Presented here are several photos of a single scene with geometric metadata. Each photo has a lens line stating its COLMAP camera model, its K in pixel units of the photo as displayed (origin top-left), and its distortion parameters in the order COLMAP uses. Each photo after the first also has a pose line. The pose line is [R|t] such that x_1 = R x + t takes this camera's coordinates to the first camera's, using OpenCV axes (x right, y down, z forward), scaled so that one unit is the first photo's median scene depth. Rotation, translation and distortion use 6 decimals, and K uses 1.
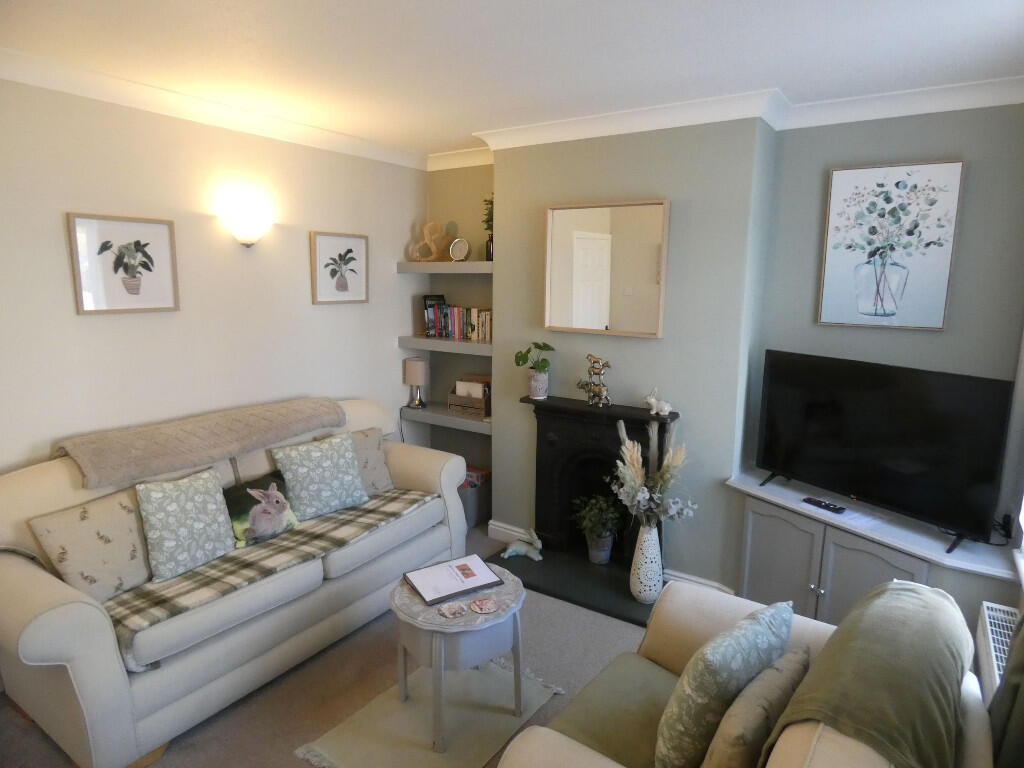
lens RADIAL K [[607.4, 0, 518.9], [0, 607.4, 379.2], [0, 0, 1]] dist [-0.010402, -0.006232]
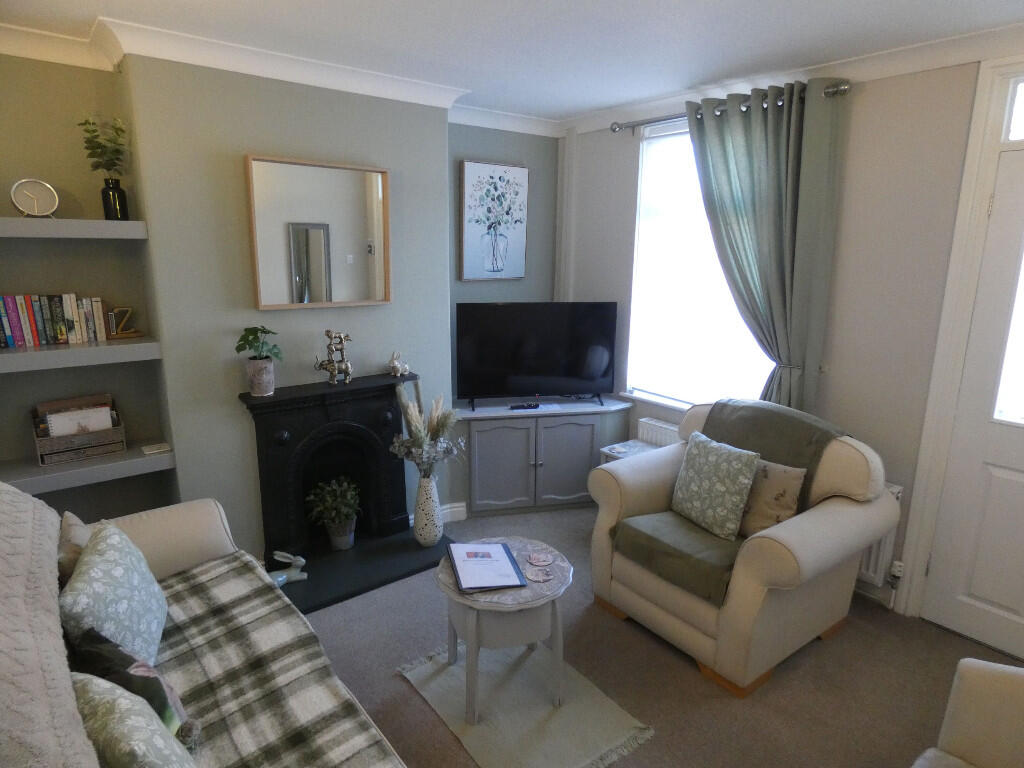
lens RADIAL K [[607.4, 0, 518.8], [0, 607.4, 386.8], [0, 0, 1]] dist [-0.010402, -0.006232]
pose [[0.297564, -0.218487, 0.929365, -0.772035], [0.153701, 0.971726, 0.179234, -0.089896], [-0.942248, 0.089511, 0.322732, 0.518189]]
